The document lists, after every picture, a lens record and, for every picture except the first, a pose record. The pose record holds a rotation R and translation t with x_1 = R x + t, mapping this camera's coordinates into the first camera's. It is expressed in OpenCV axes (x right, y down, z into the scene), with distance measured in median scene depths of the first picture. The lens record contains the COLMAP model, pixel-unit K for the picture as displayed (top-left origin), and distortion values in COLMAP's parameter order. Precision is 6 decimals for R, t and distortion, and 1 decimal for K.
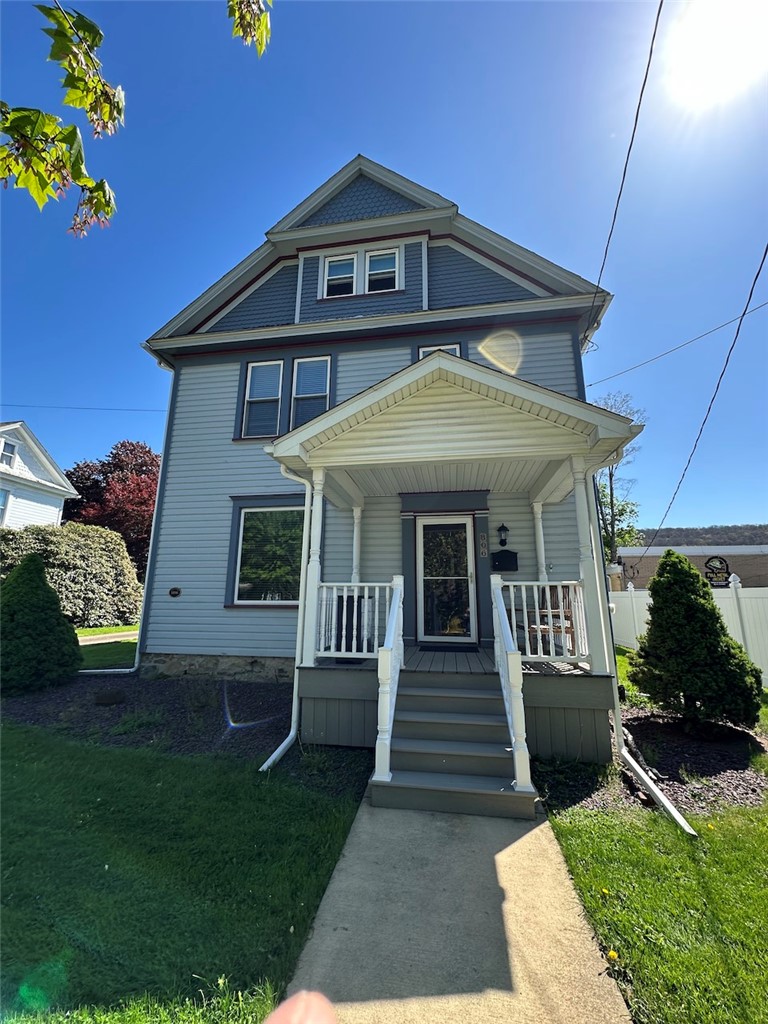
lens RADIAL K [[416.2, 0, 383.5], [0, 416.2, 514.6], [0, 0, 1]] dist [-0.010571, -0.000030]
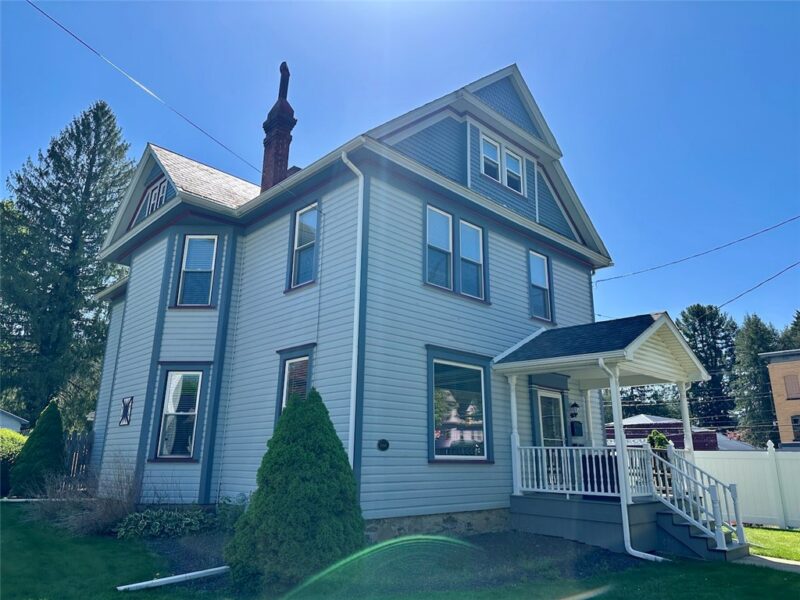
lens RADIAL K [[561.9, 0, 400.0], [0, 561.9, 296.7], [0, 0, 1]] dist [0.075457, 0.000728]
pose [[0.598326, 0.217720, 0.771106, -1.429268], [-0.179245, 0.974355, -0.136025, 0.036814], [-0.780946, -0.056830, 0.622007, 0.243100]]
